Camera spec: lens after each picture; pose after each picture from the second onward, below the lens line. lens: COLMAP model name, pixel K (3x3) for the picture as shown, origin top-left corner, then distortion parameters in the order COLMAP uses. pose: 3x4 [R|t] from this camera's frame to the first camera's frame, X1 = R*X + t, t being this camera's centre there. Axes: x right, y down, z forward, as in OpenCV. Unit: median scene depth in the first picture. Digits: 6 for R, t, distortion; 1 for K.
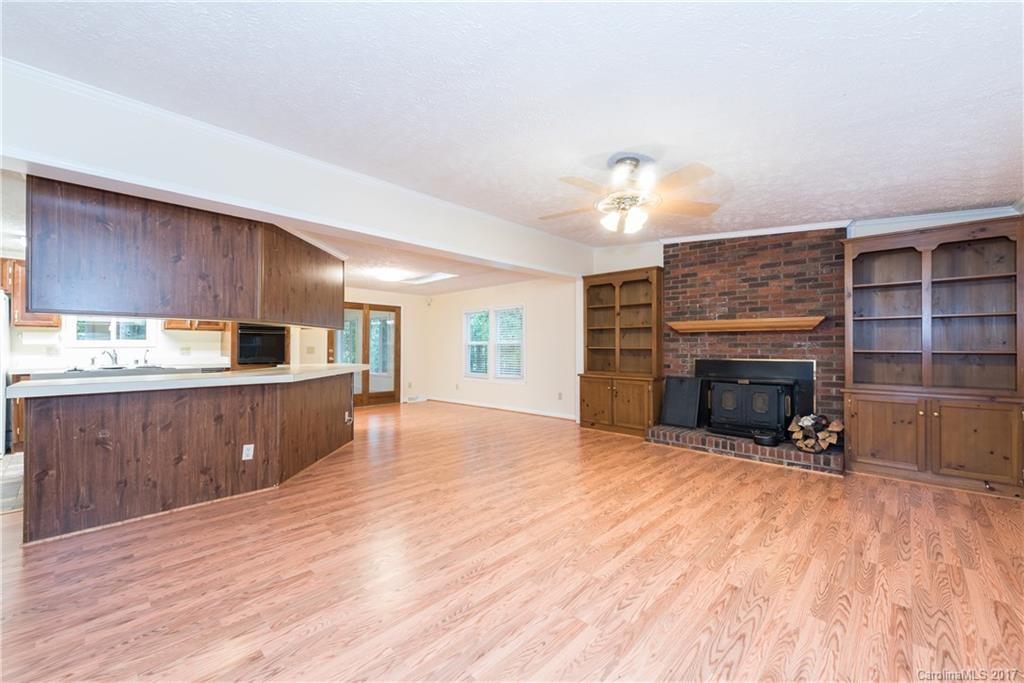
lens RADIAL K [[408.8, 0, 504.6], [0, 408.8, 345.6], [0, 0, 1]] dist [0.009441, -0.002830]
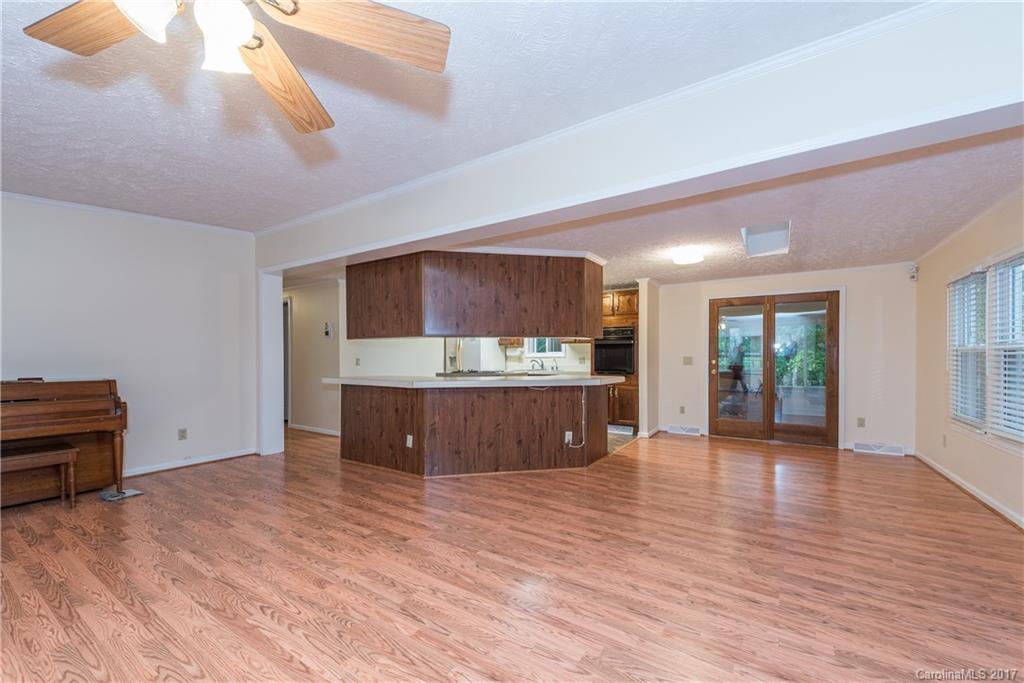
lens RADIAL K [[403.0, 0, 511.7], [0, 403.0, 359.0], [0, 0, 1]] dist [0.007371, -0.000315]
pose [[0.197042, 0.005553, -0.980379, 0.546530], [0.003762, 0.999972, 0.006420, 0.001119], [0.980388, -0.004953, 0.197016, 0.903528]]
